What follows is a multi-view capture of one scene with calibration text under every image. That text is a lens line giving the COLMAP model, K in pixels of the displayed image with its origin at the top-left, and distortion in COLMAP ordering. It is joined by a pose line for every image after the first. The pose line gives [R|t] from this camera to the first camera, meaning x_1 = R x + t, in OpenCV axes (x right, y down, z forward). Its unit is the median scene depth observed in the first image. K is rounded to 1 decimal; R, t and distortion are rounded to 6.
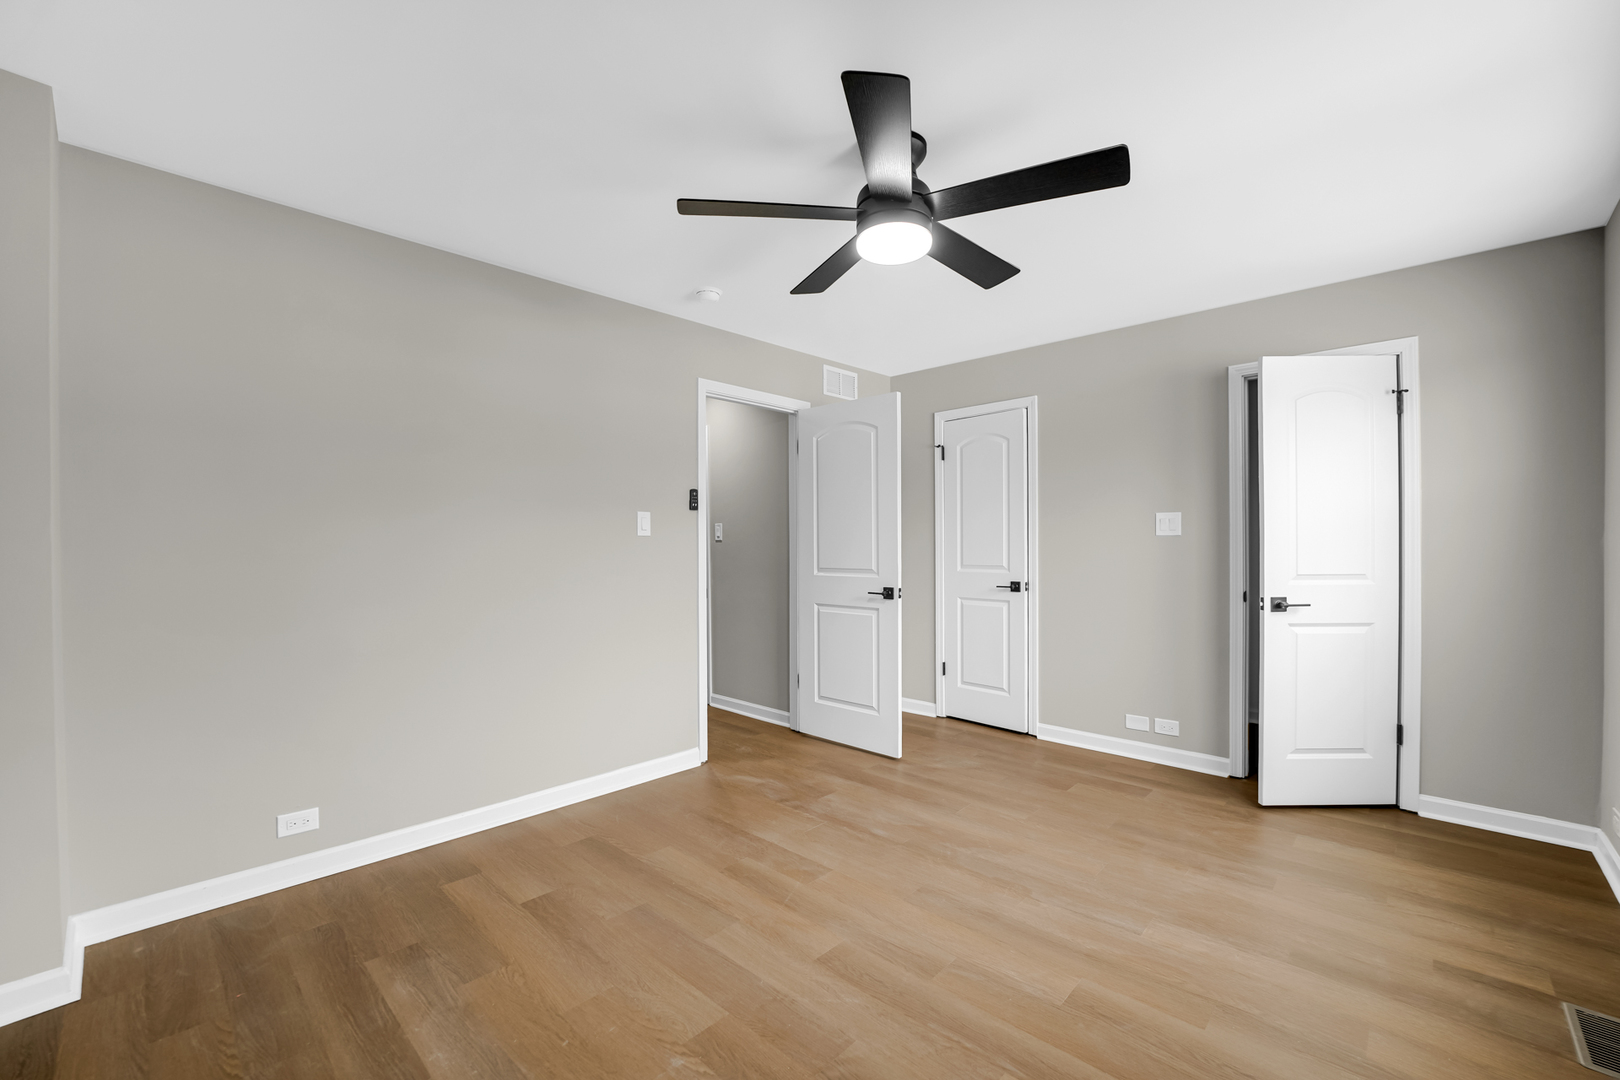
lens RADIAL K [[672.4, 0, 809.9], [0, 672.4, 543.4], [0, 0, 1]] dist [-0.027213, 0.001465]
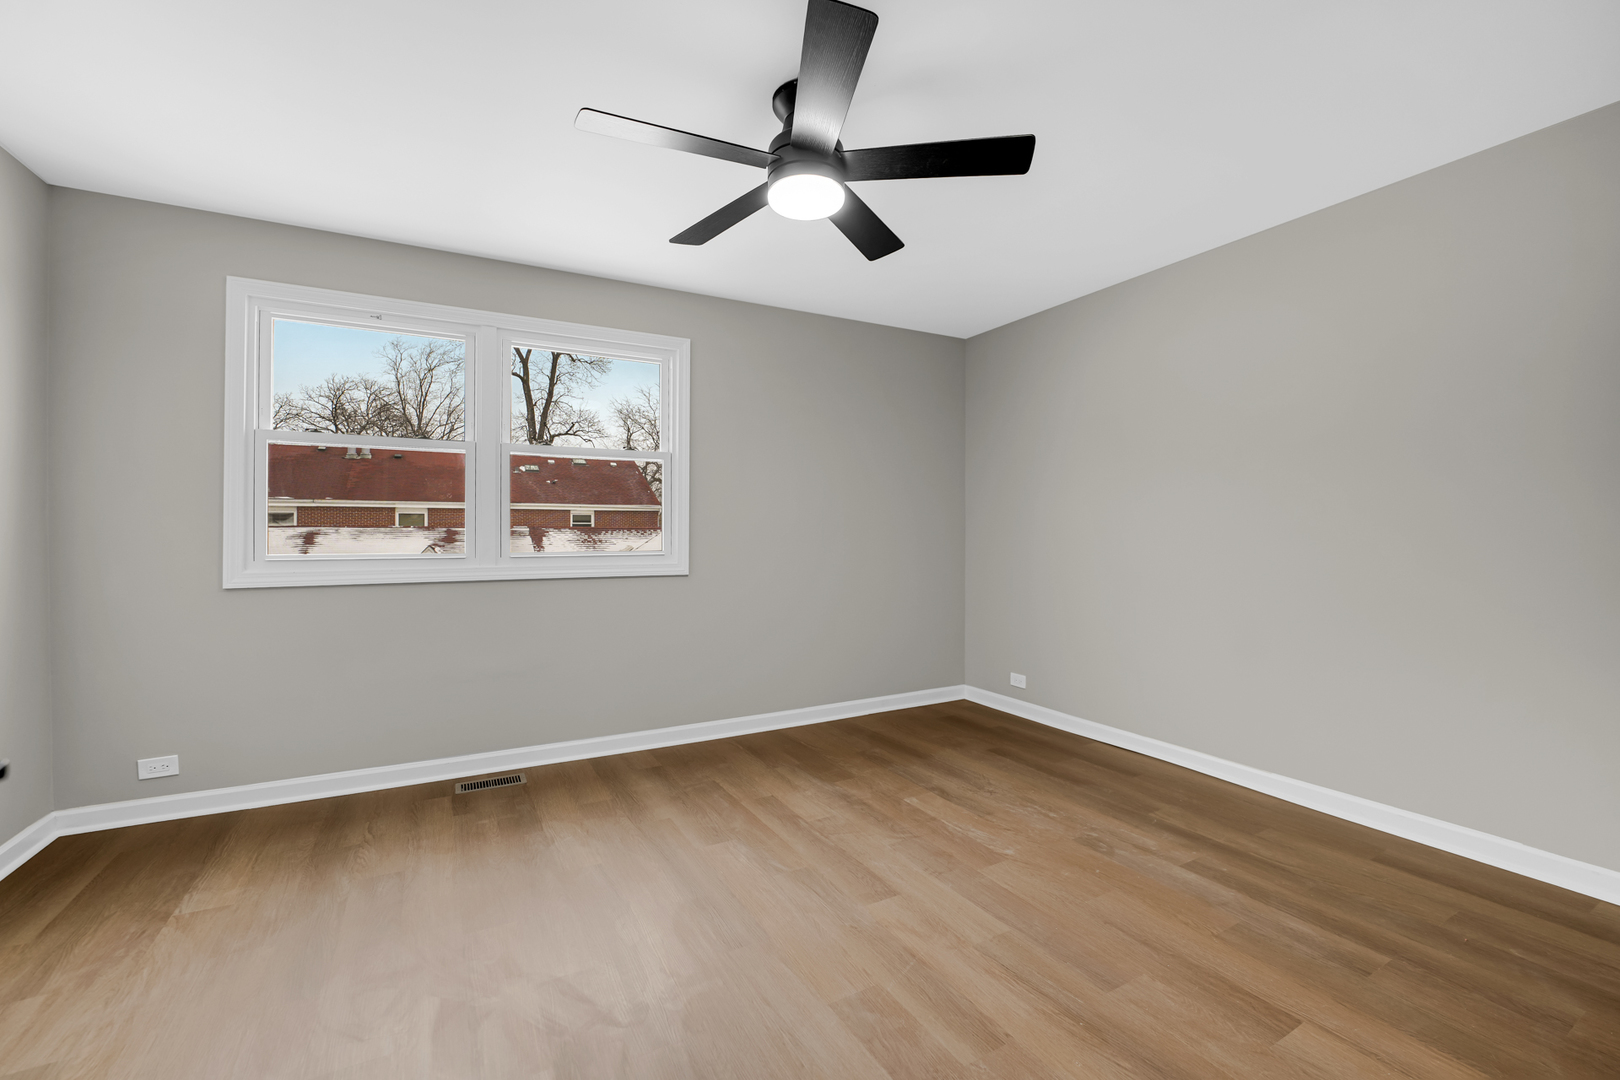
lens RADIAL K [[672.4, 0, 810.6], [0, 672.4, 535.5], [0, 0, 1]] dist [-0.027213, 0.001465]
pose [[-0.953704, 0.004932, 0.300708, -0.176130], [0.005083, 0.999987, -0.000281, 0.047255], [-0.300705, 0.001261, -0.953716, 1.991368]]
